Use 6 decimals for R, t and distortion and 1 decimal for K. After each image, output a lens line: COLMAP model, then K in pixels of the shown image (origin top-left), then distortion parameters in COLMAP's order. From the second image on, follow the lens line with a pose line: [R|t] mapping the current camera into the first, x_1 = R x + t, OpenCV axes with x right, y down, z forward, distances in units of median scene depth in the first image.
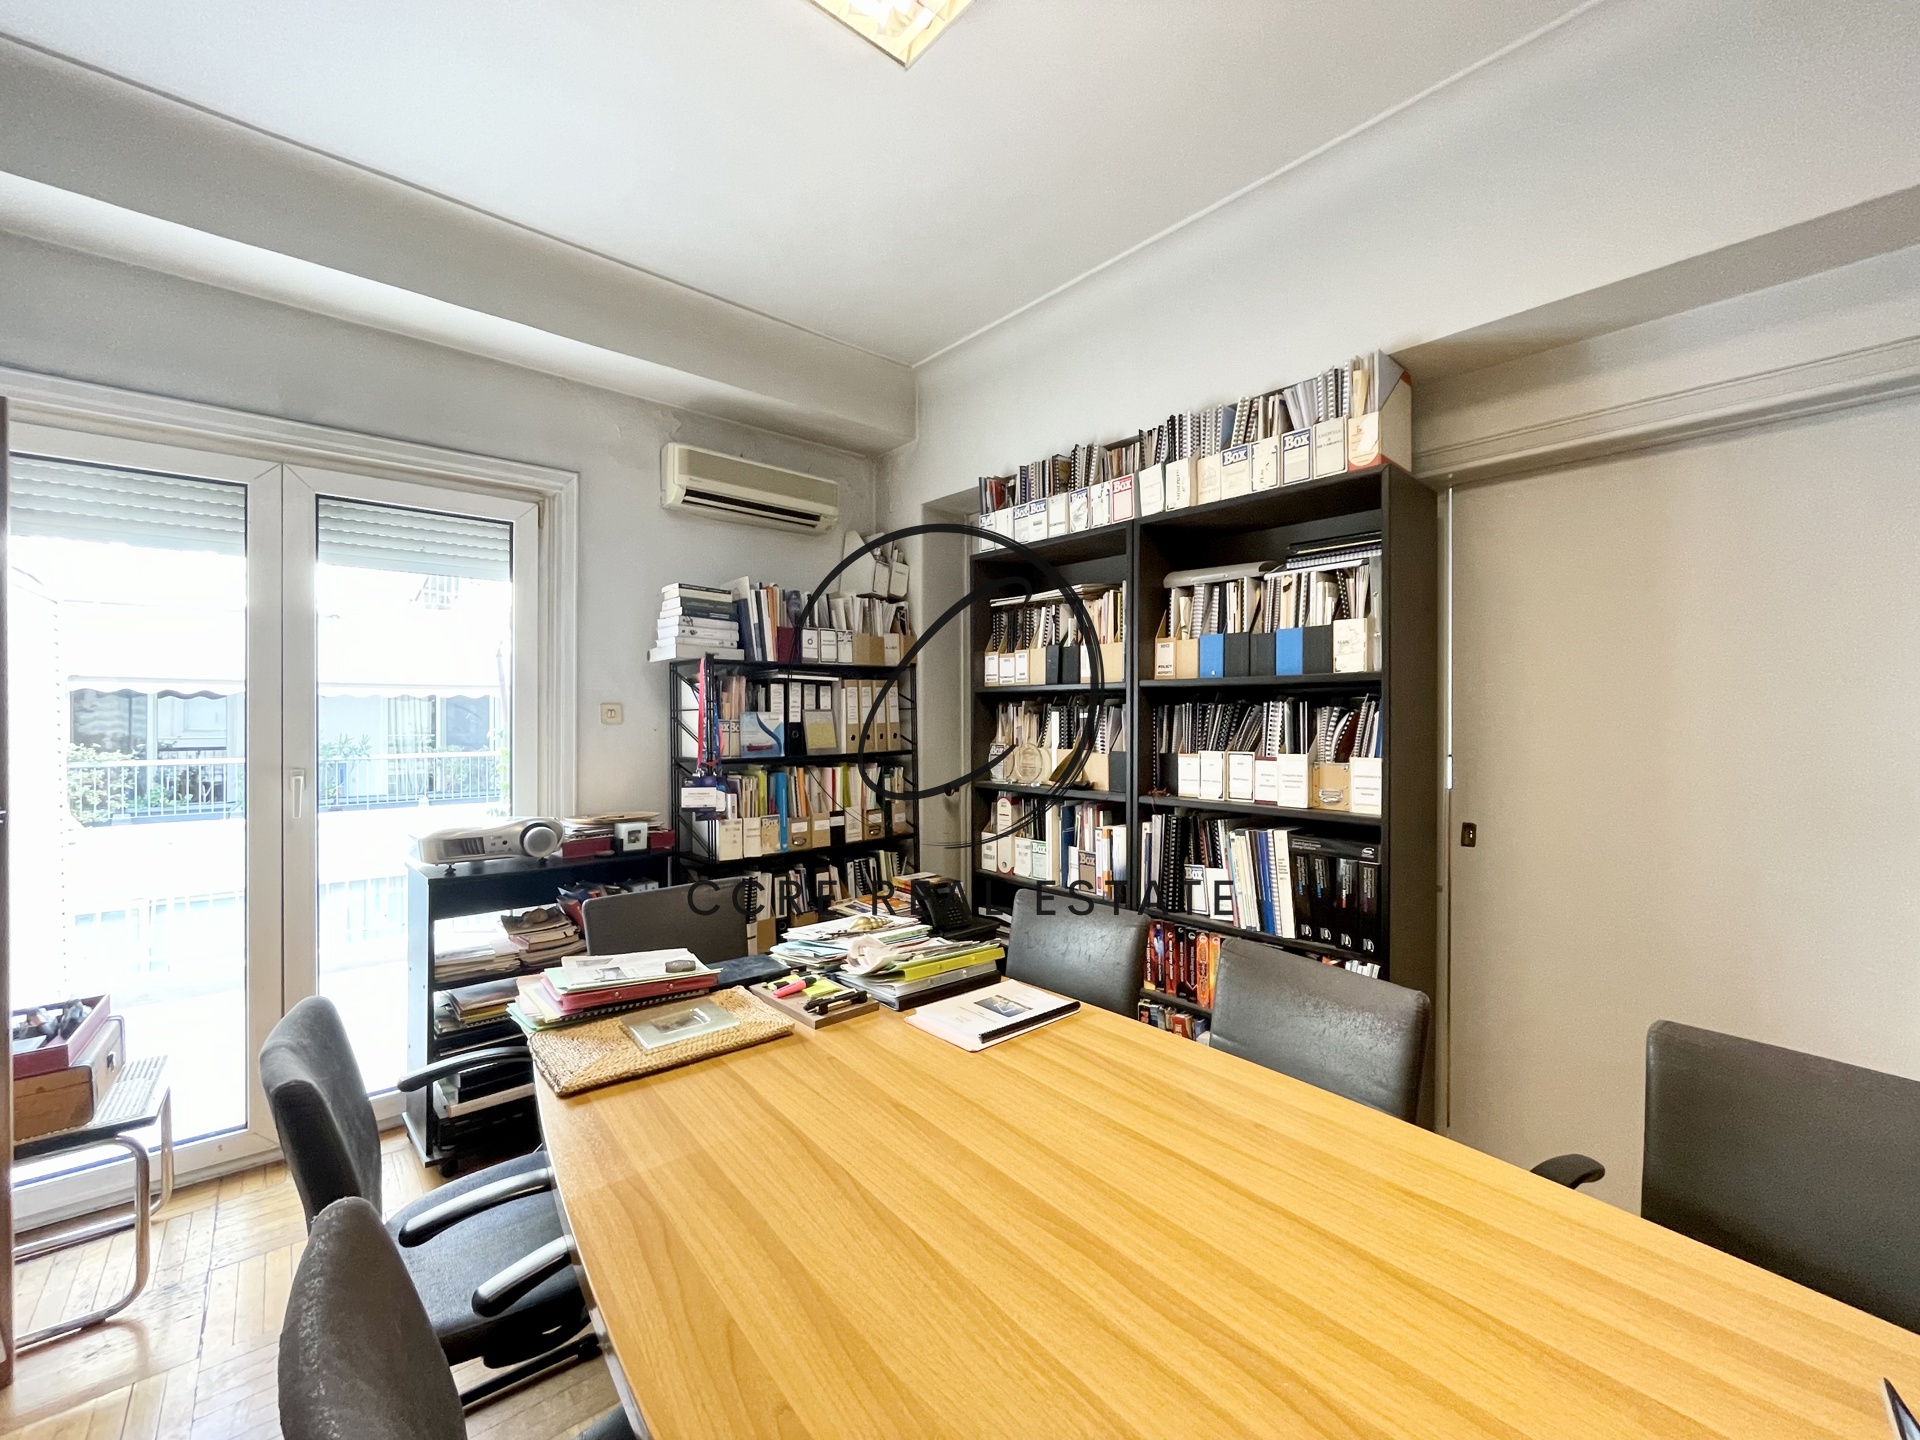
lens RADIAL K [[786.5, 0, 956.6], [0, 786.5, 712.6], [0, 0, 1]] dist [-0.002136, -0.000099]
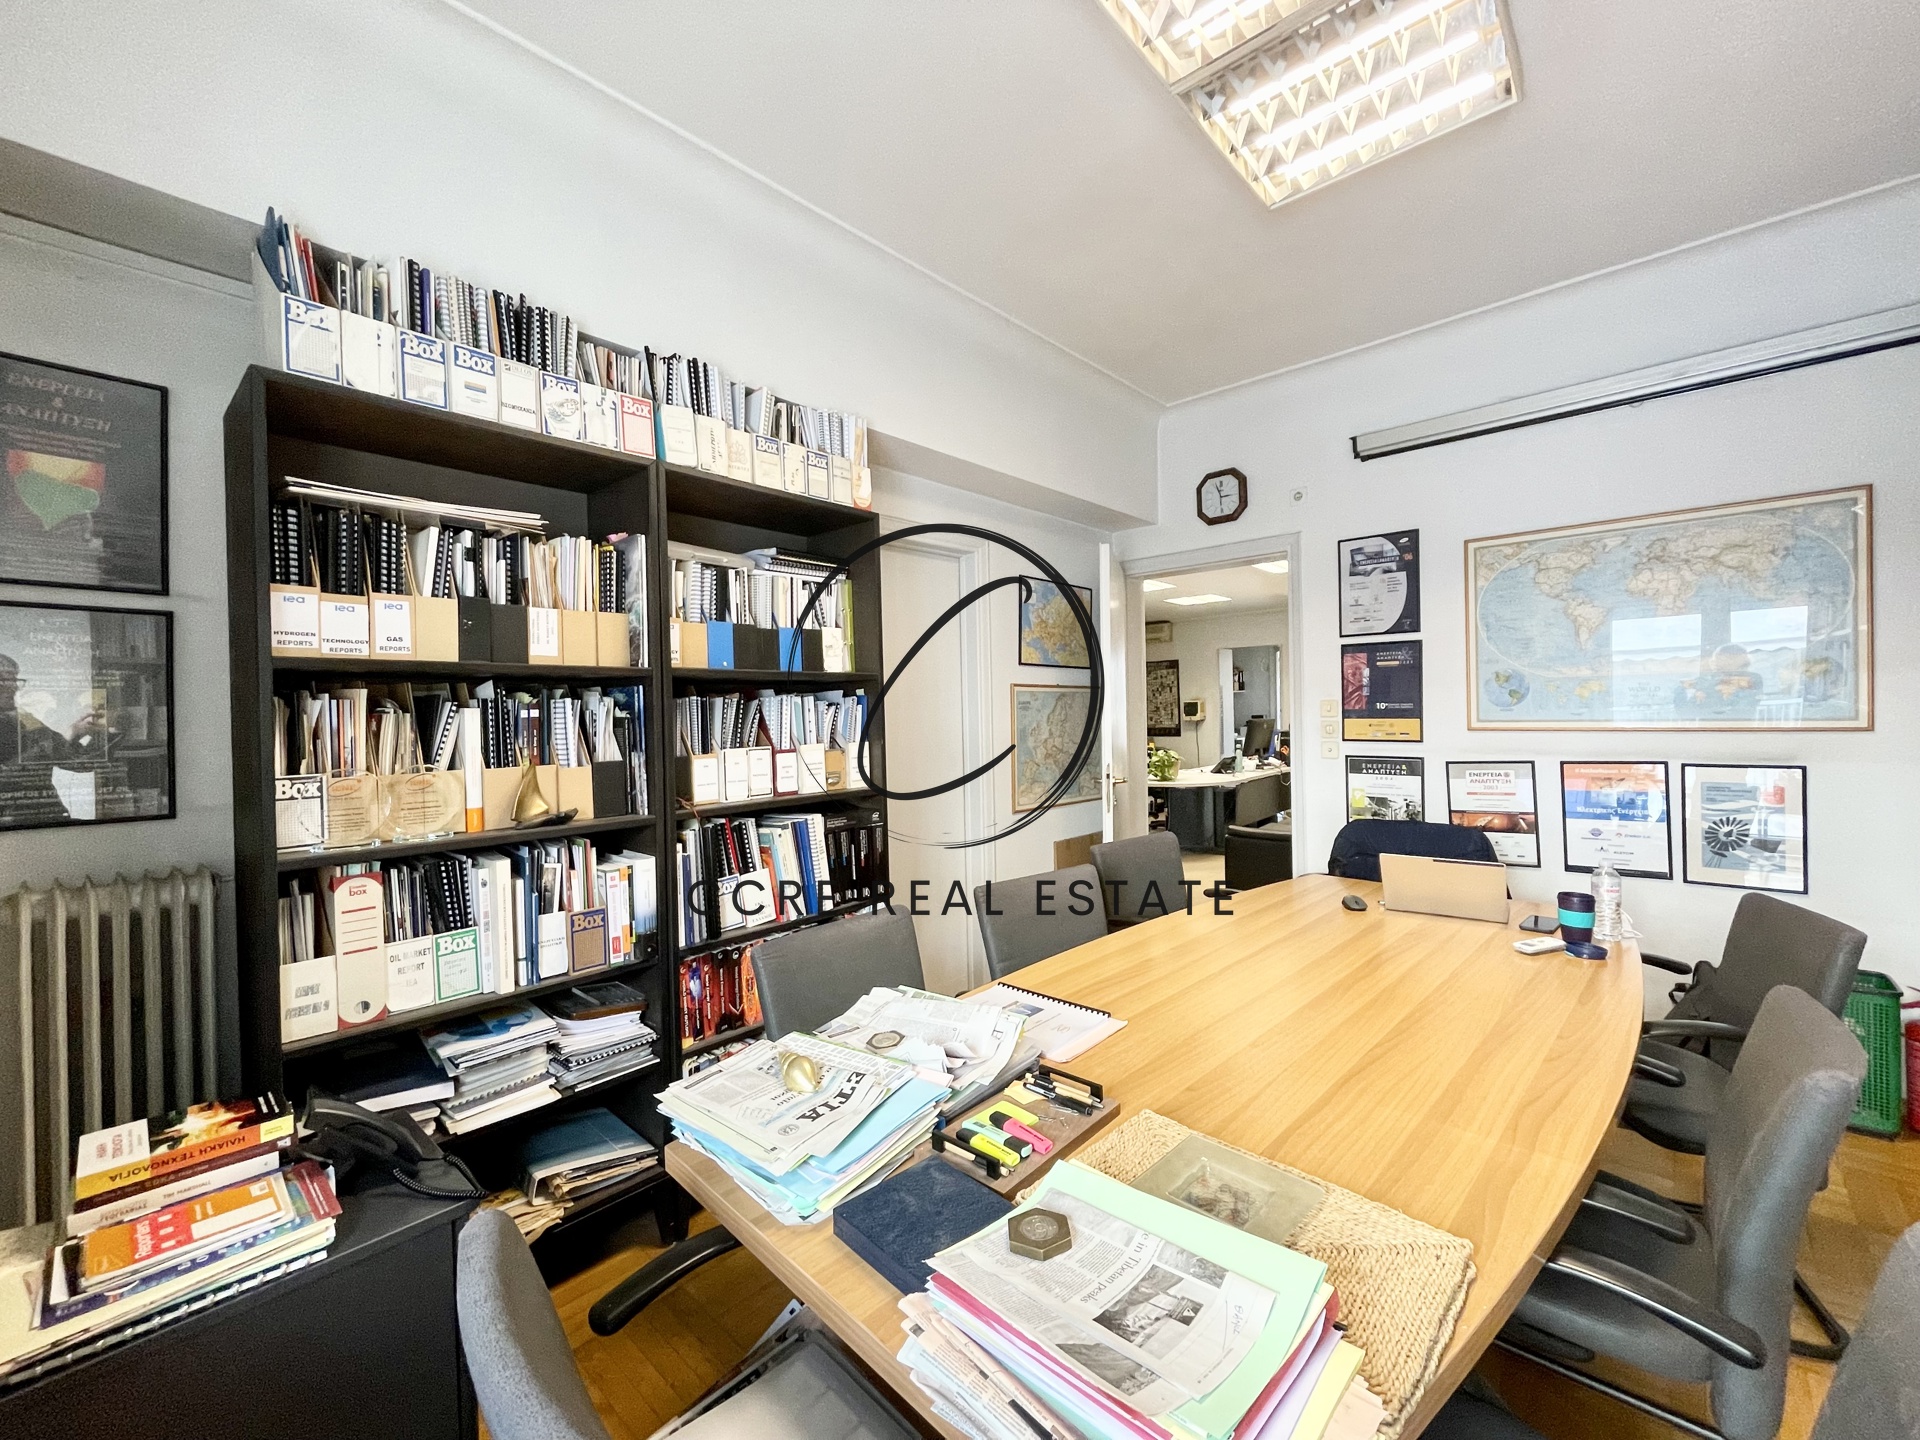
lens RADIAL K [[786.5, 0, 956.6], [0, 786.5, 712.6], [0, 0, 1]] dist [-0.002136, -0.000099]
pose [[-0.113784, 0.003871, 0.993498, -0.601221], [0.020155, 0.999796, -0.001587, 0.013152], [-0.993301, 0.019843, -0.113839, 0.814905]]
